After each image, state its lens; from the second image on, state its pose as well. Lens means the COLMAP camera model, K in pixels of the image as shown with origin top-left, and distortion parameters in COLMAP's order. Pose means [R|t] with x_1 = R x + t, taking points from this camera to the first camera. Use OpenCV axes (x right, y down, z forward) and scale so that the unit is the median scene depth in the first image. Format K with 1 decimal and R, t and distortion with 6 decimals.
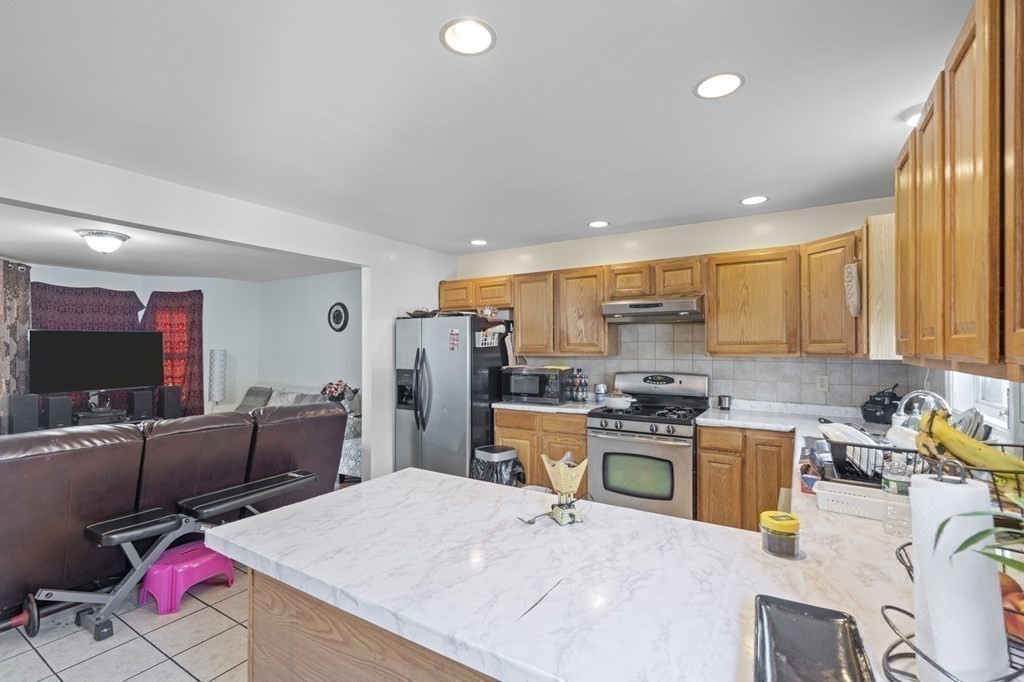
lens RADIAL K [[462.6, 0, 512.9], [0, 462.6, 344.2], [0, 0, 1]] dist [0.000397, 0.000692]
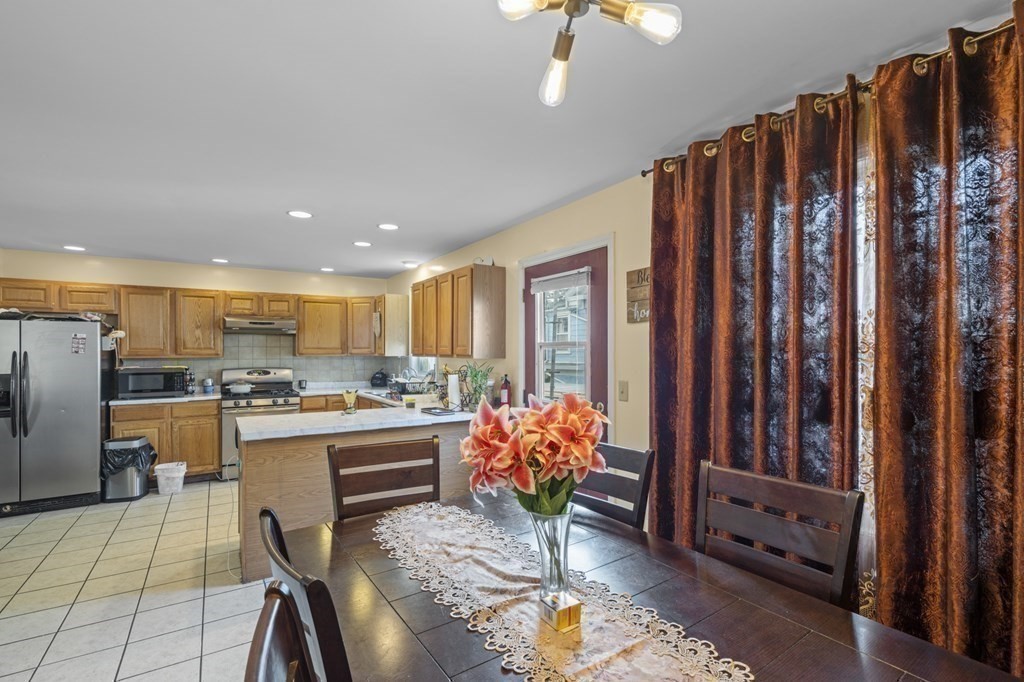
lens RADIAL K [[467.6, 0, 511.9], [0, 467.6, 350.4], [0, 0, 1]] dist [-0.000834, 0.000128]
pose [[0.436098, 0.001653, 0.899898, -0.641103], [-0.006361, 0.999979, 0.001246, -0.001404], [-0.899877, -0.006267, 0.436100, -0.354402]]
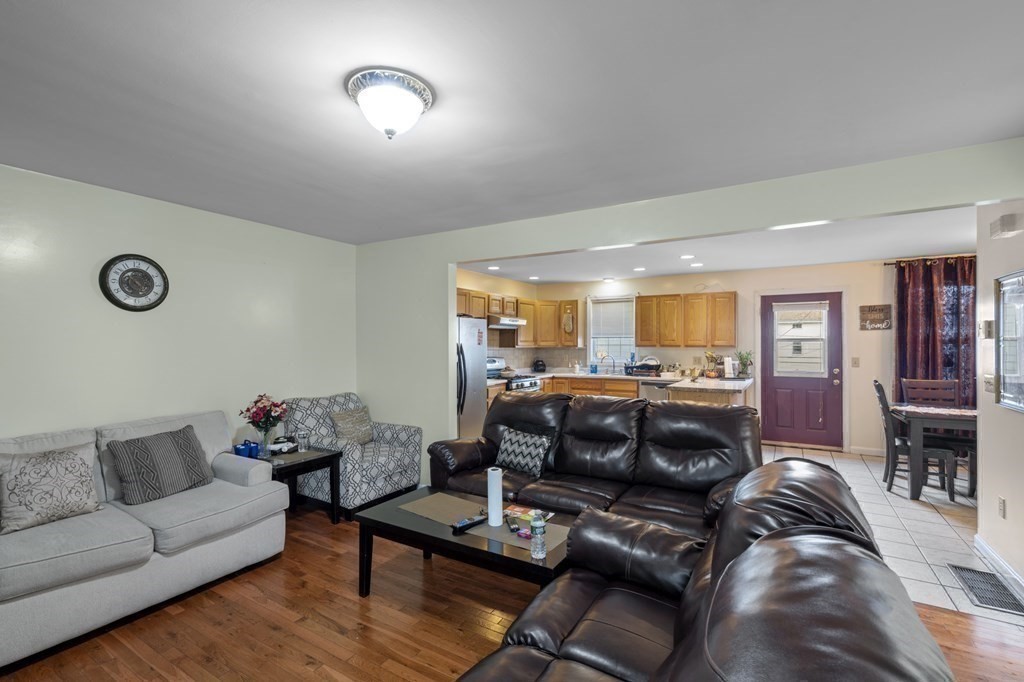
lens RADIAL K [[462.6, 0, 512.9], [0, 462.6, 344.2], [0, 0, 1]] dist [0.000397, 0.000692]
pose [[-0.016489, 0.000281, 0.999864, -1.377923], [-0.007097, 0.999975, -0.000398, 0.010571], [-0.999839, -0.007103, -0.016486, 0.904561]]
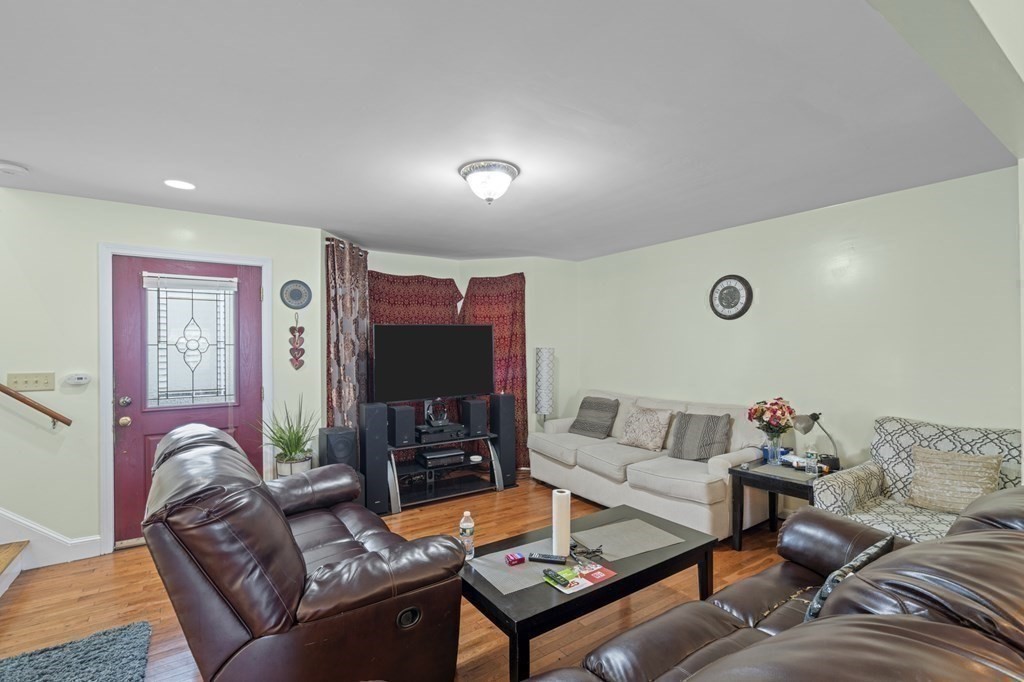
lens RADIAL K [[474.7, 0, 516.1], [0, 474.7, 356.9], [0, 0, 1]] dist [-0.009277, 0.000835]
pose [[0.916959, 0.004263, -0.398958, -0.594021], [0.007396, 0.999589, 0.027681, 0.007790], [0.398912, -0.028334, 0.916551, 0.403213]]
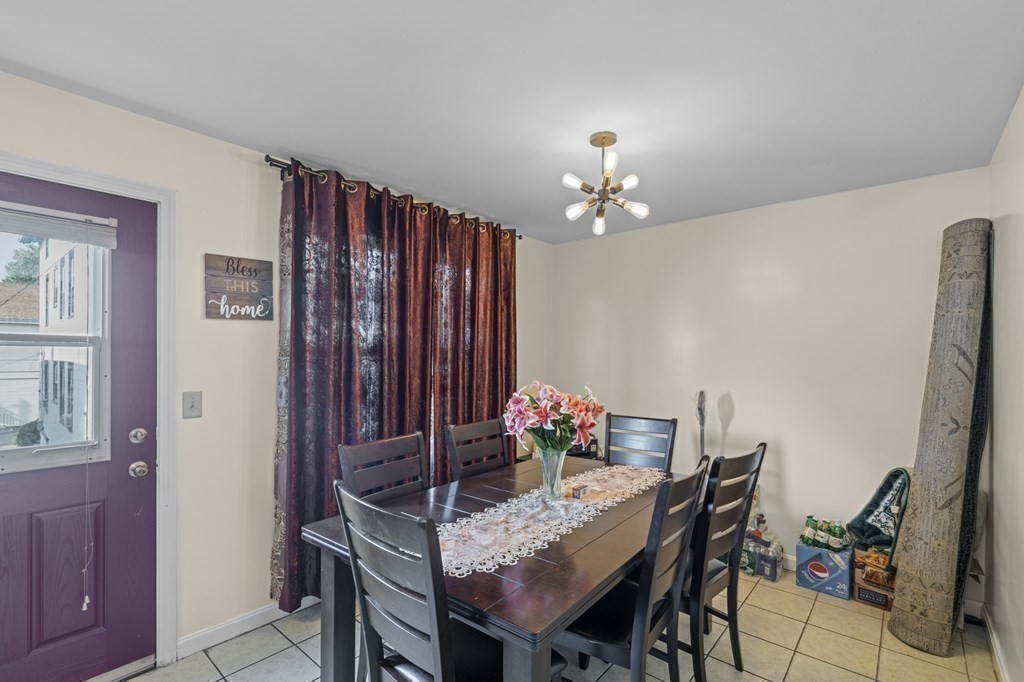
lens RADIAL K [[474.7, 0, 516.1], [0, 474.7, 356.9], [0, 0, 1]] dist [-0.009277, 0.000835]
pose [[-0.988341, -0.005726, 0.152152, -0.389493], [-0.007007, 0.999944, -0.007886, 0.005522], [-0.152098, -0.008860, -0.988326, 0.282215]]
